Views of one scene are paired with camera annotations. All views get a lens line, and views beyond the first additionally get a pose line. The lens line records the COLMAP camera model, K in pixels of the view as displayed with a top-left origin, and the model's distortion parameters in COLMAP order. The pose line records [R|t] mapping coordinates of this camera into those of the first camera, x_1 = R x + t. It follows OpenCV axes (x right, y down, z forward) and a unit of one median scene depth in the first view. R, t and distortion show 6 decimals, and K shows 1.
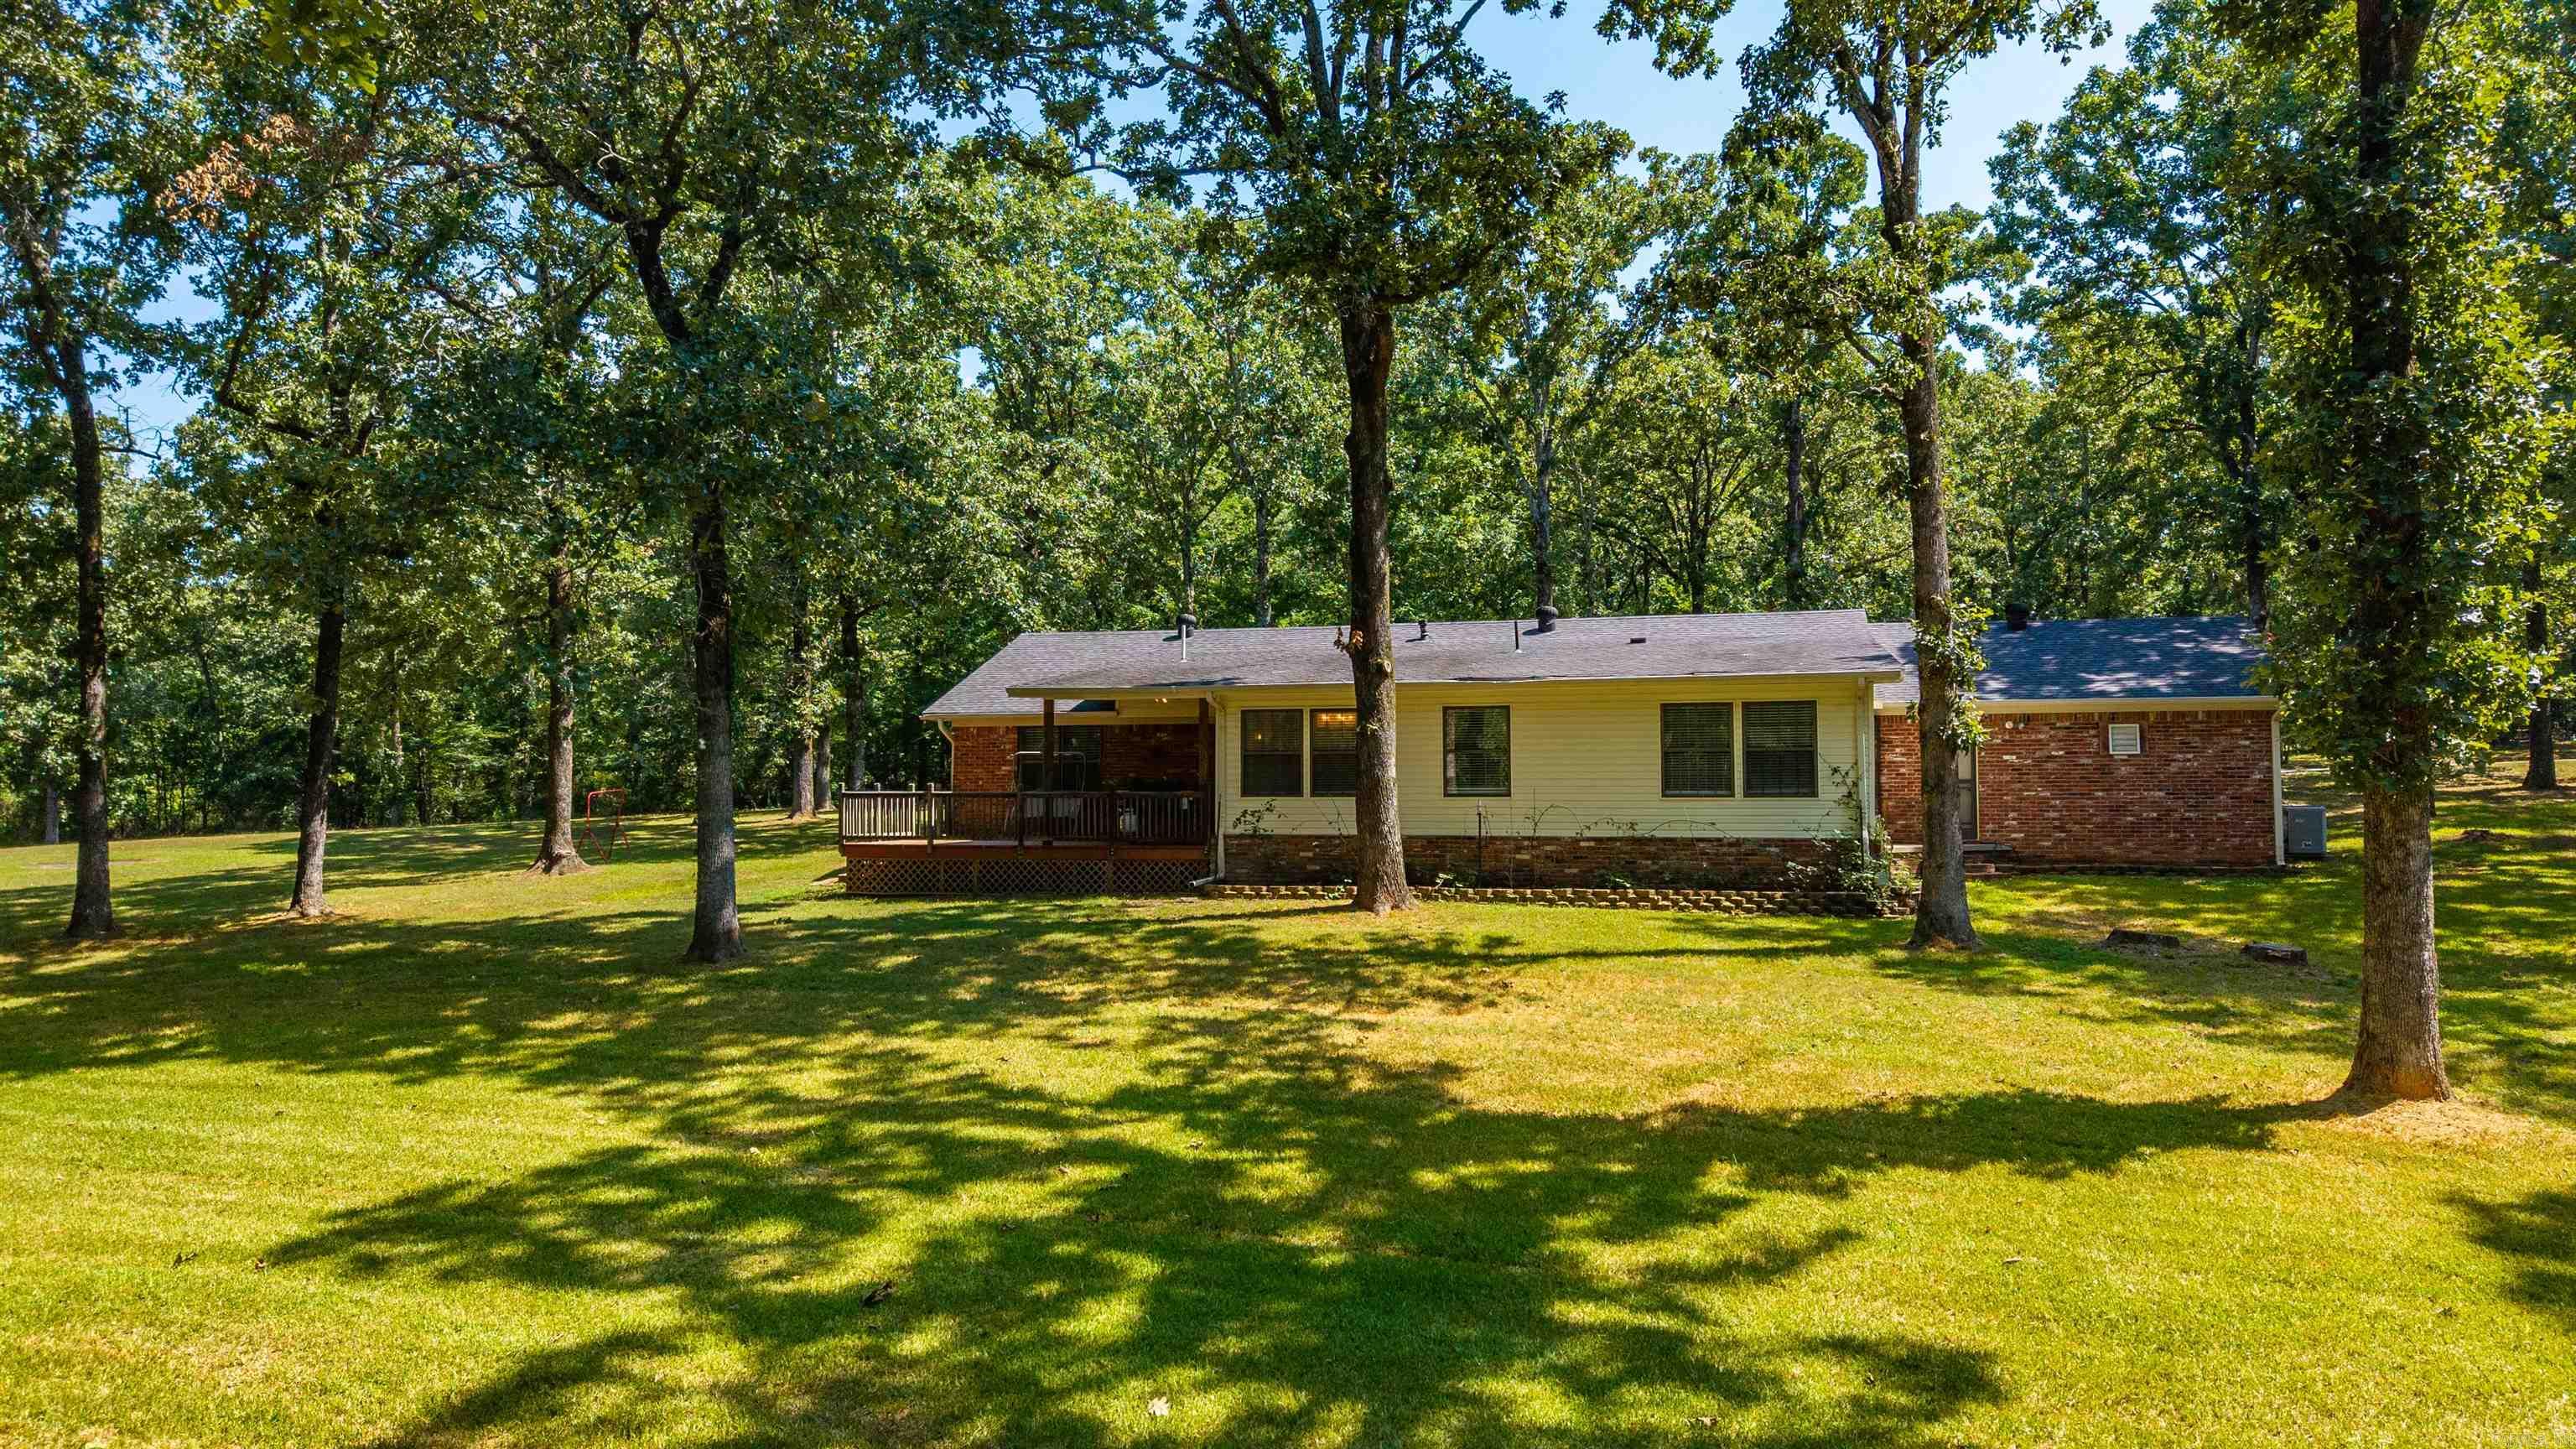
lens RADIAL K [[1700.4, 0, 1291.9], [0, 1700.4, 715.1], [0, 0, 1]] dist [0.020967, -0.018255]
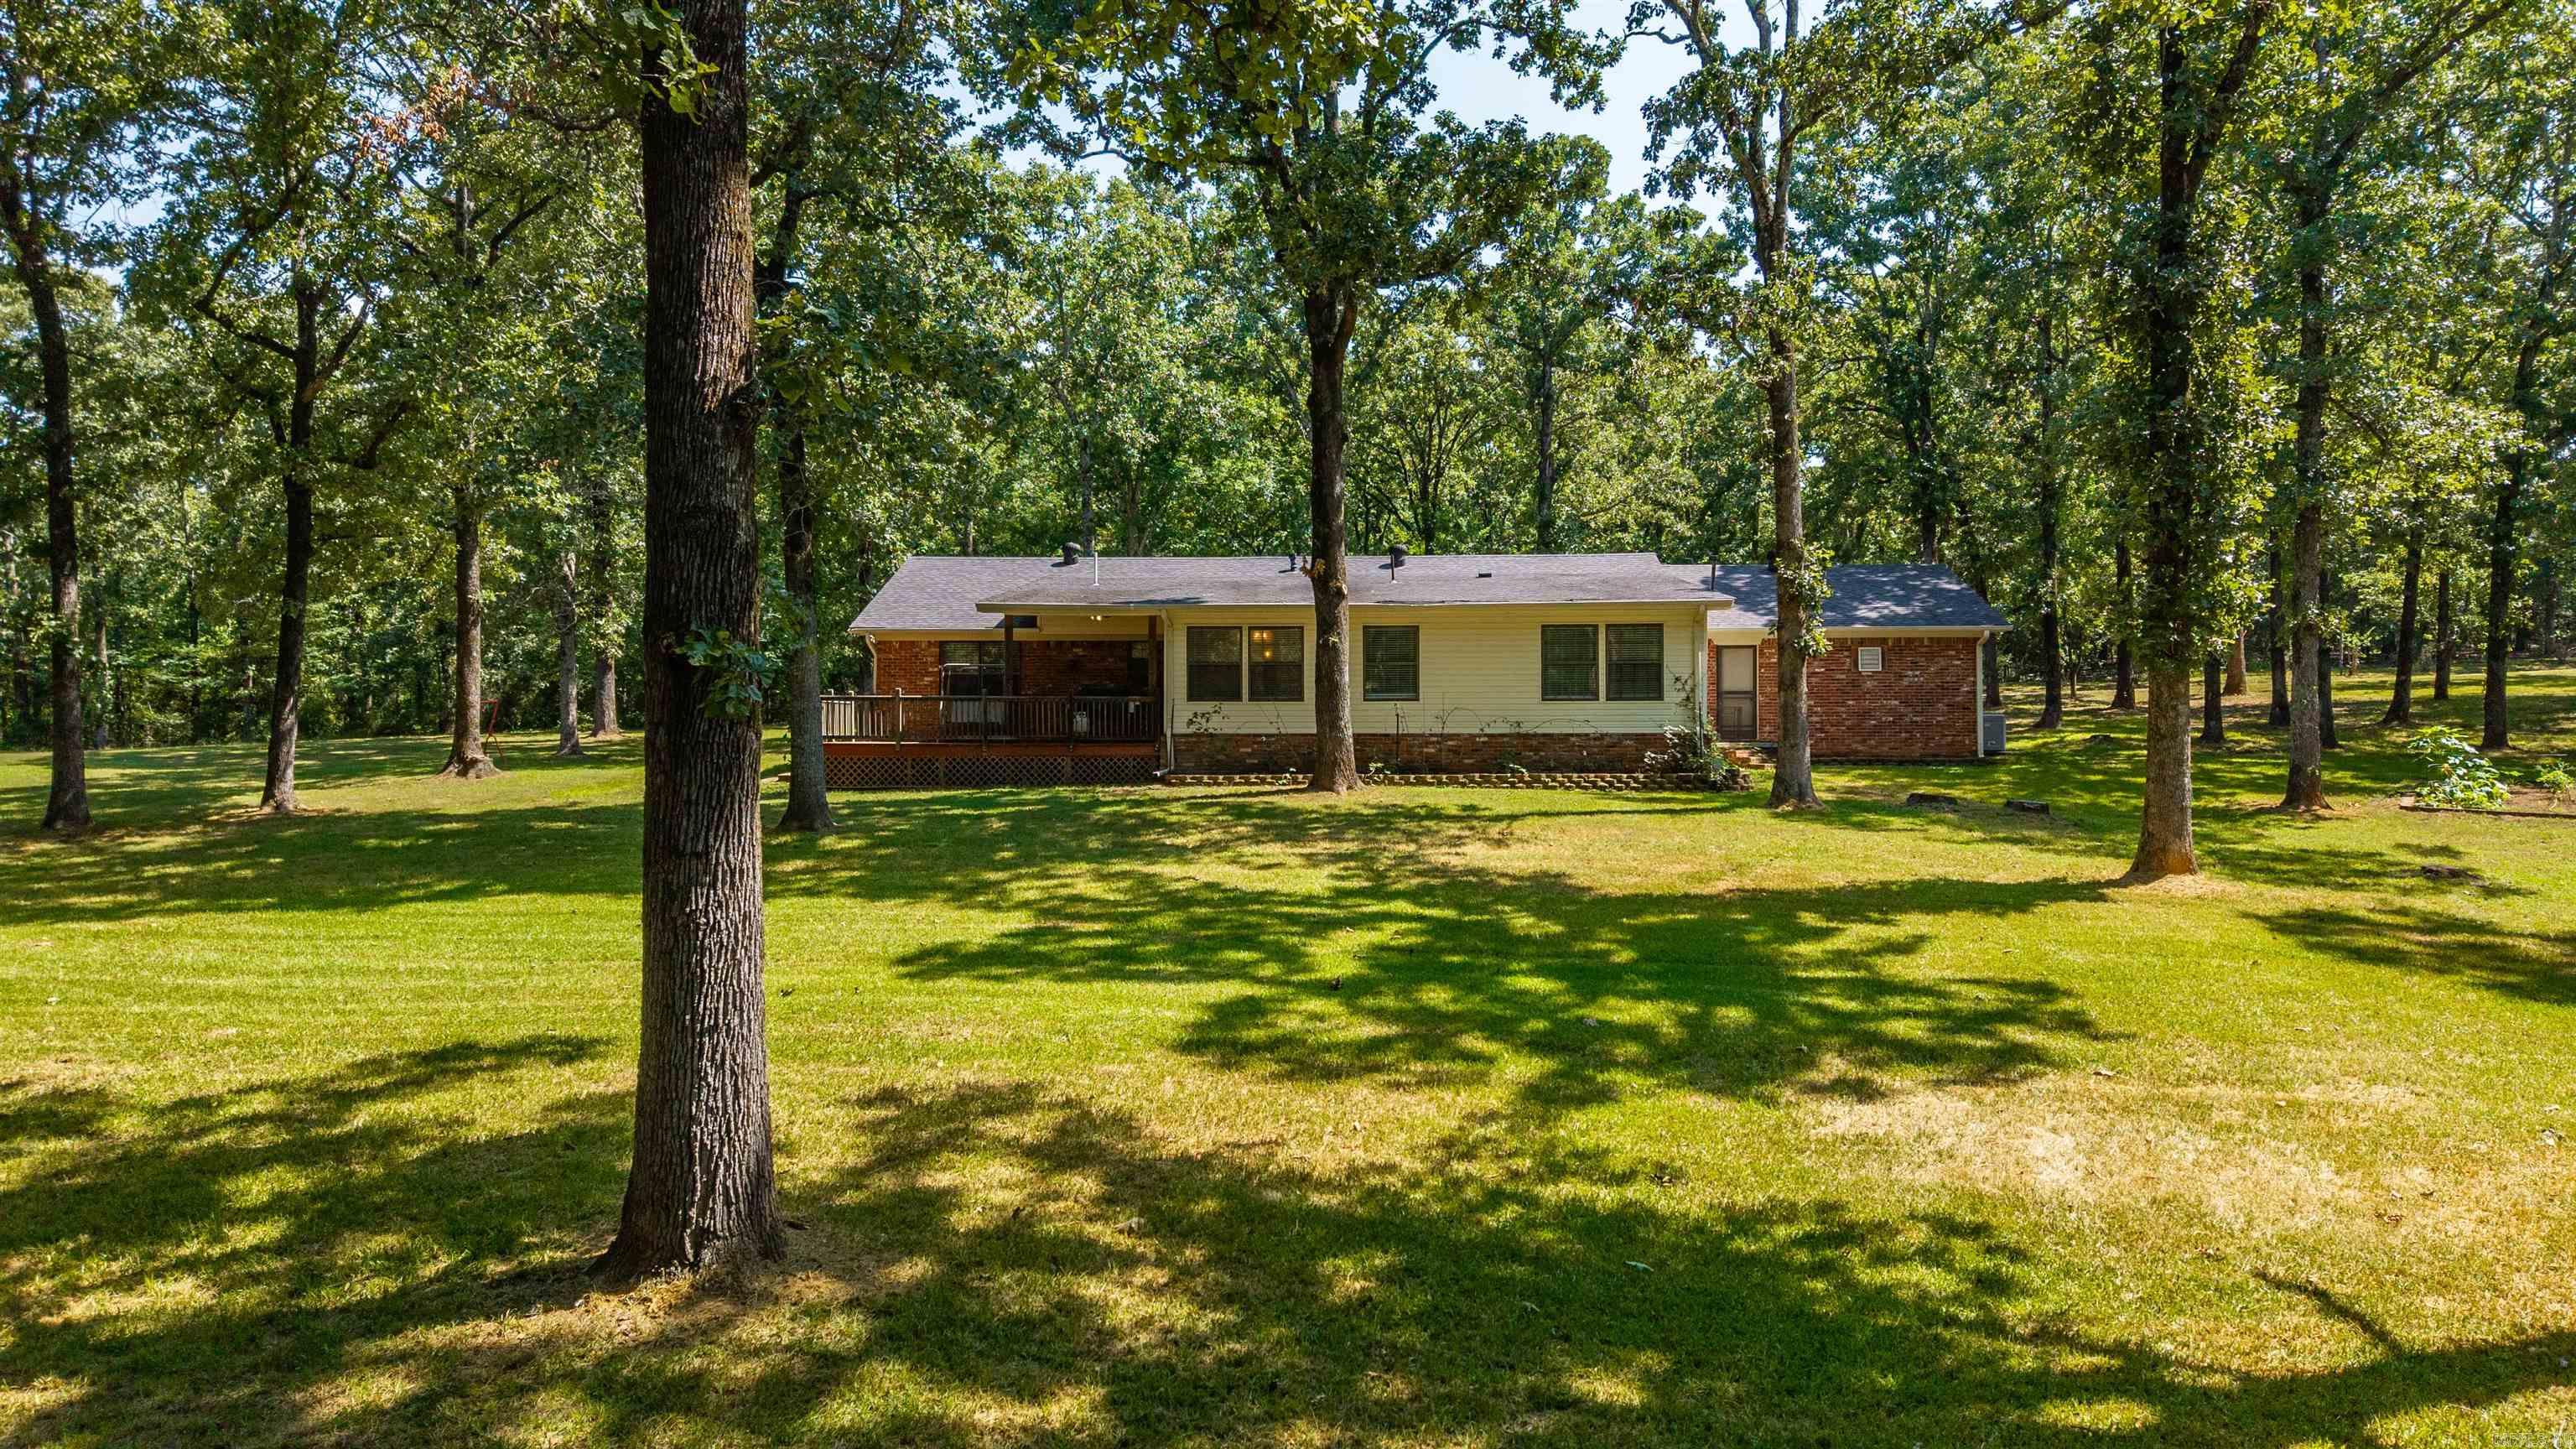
lens RADIAL K [[1700.4, 0, 1280.8], [0, 1700.4, 727.2], [0, 0, 1]] dist [0.020967, -0.018255]
pose [[0.977765, 0.001770, 0.209697, -0.215706], [-0.010493, 0.999125, 0.040494, 0.018605], [-0.209442, -0.041794, 0.976927, -0.154334]]
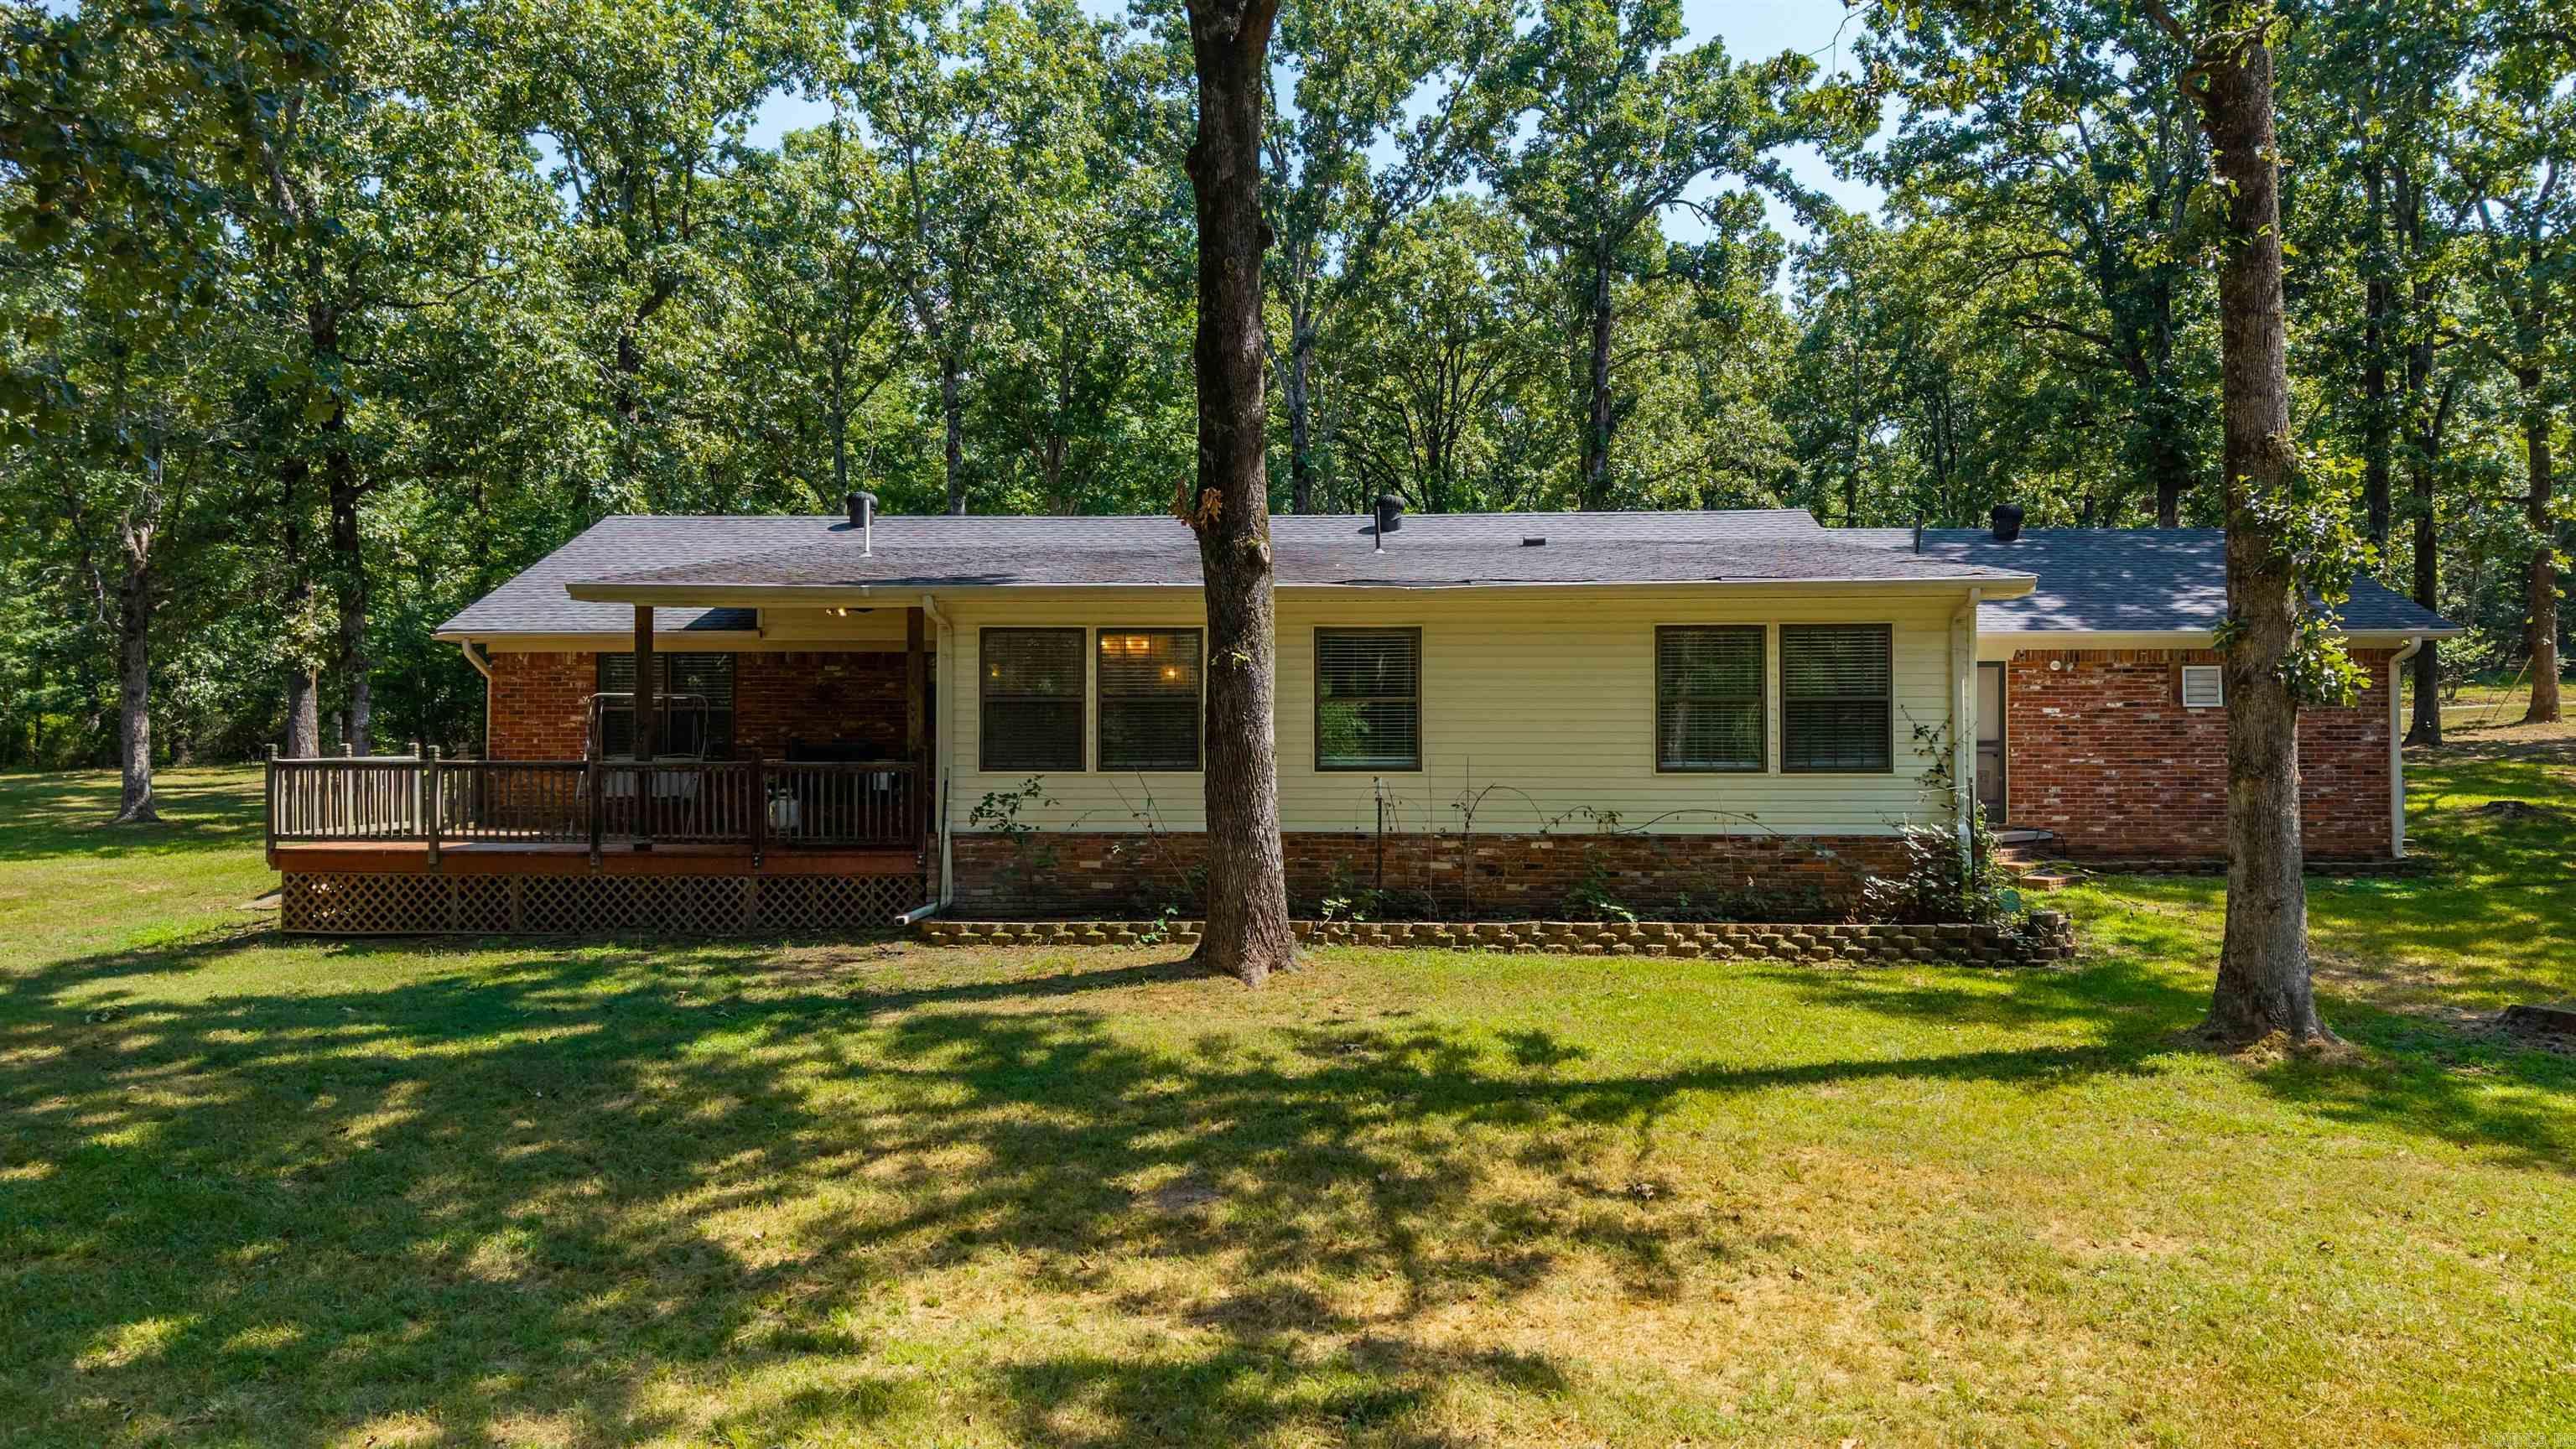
lens RADIAL K [[1700.4, 0, 1290.5], [0, 1700.4, 714.0], [0, 0, 1]] dist [0.020967, -0.018255]
pose [[0.977805, 0.004456, 0.209471, -0.049892], [-0.011715, 0.999372, 0.033428, 0.006338], [-0.209190, -0.035140, 0.977243, 0.388143]]
